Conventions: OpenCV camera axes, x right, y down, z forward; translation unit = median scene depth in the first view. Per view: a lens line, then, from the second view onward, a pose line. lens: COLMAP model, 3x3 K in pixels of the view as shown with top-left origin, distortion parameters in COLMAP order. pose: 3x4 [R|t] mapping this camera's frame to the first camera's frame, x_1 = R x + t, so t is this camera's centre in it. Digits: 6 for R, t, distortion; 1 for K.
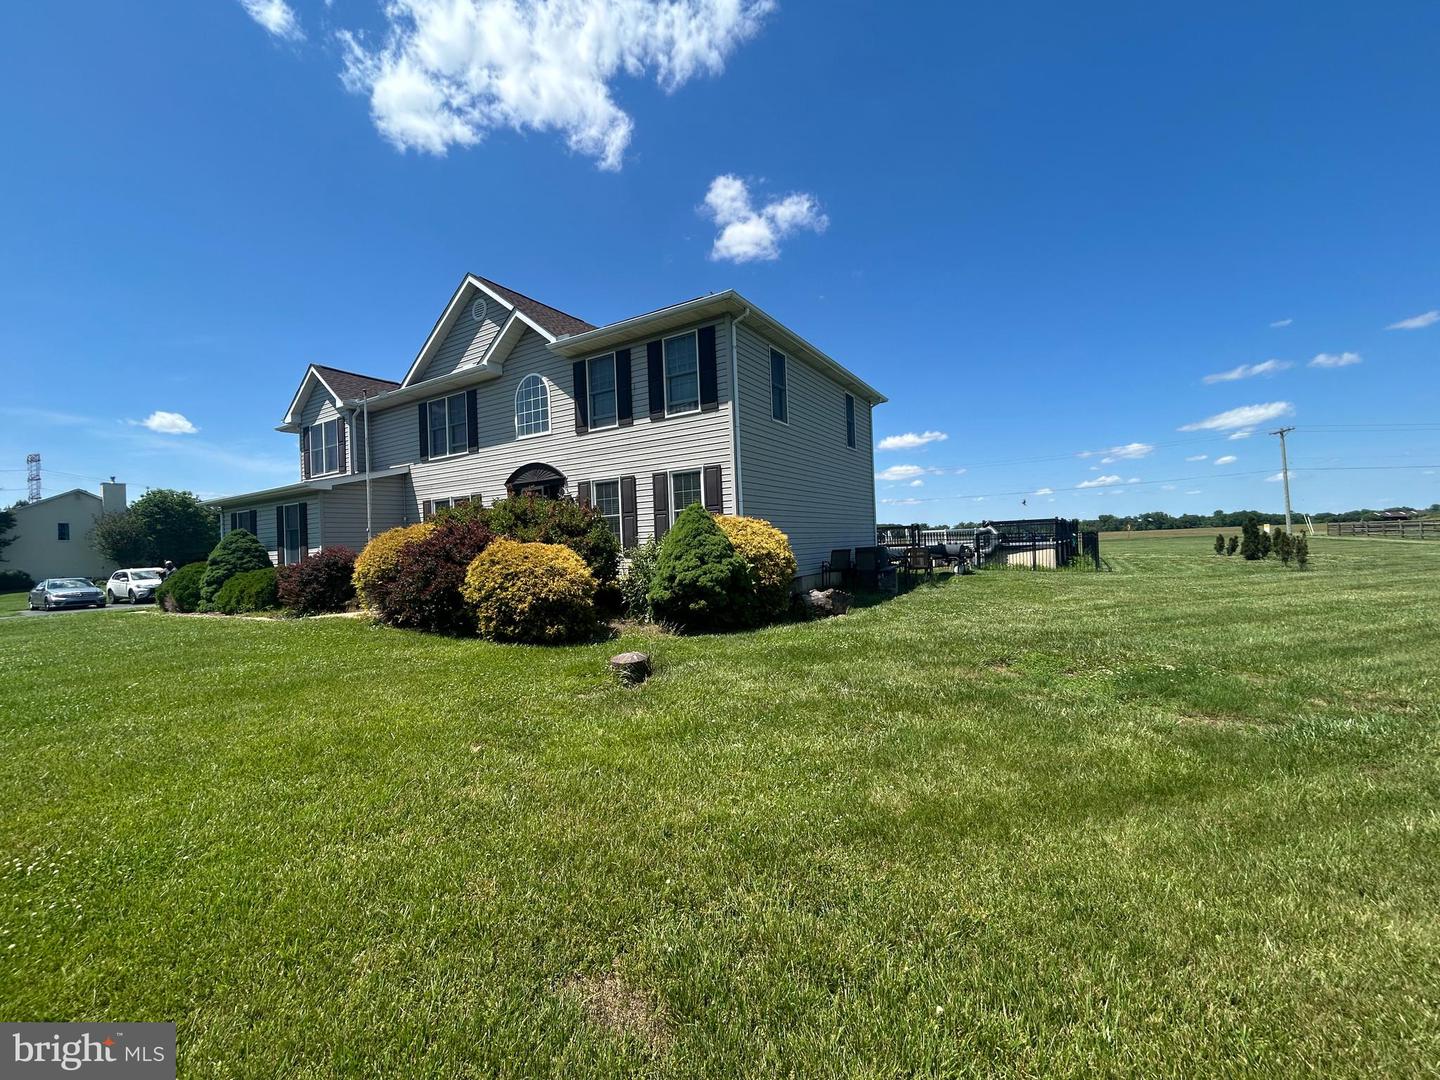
lens RADIAL K [[585.3, 0, 718.6], [0, 585.3, 549.1], [0, 0, 1]] dist [0.001368, 0.000102]
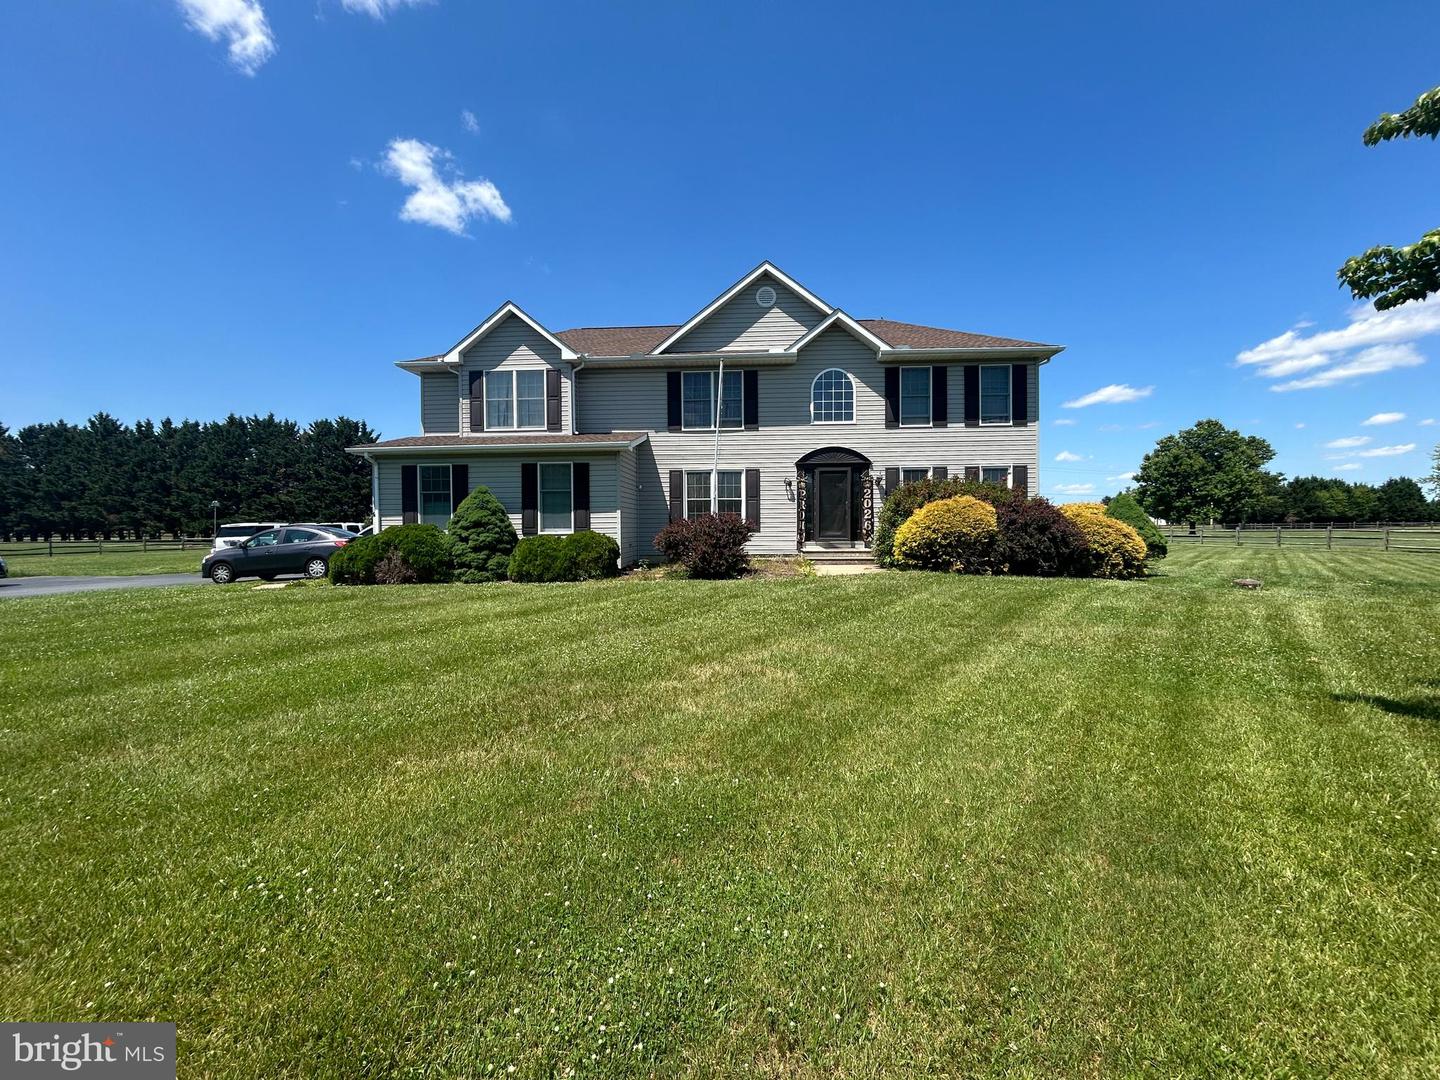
lens RADIAL K [[585.3, 0, 712.5], [0, 585.3, 532.6], [0, 0, 1]] dist [0.001368, 0.000102]
pose [[0.872018, 0.036015, 0.488147, -1.073767], [-0.019736, 0.999065, -0.038454, 0.067151], [-0.489076, 0.023898, 0.871914, 0.134239]]
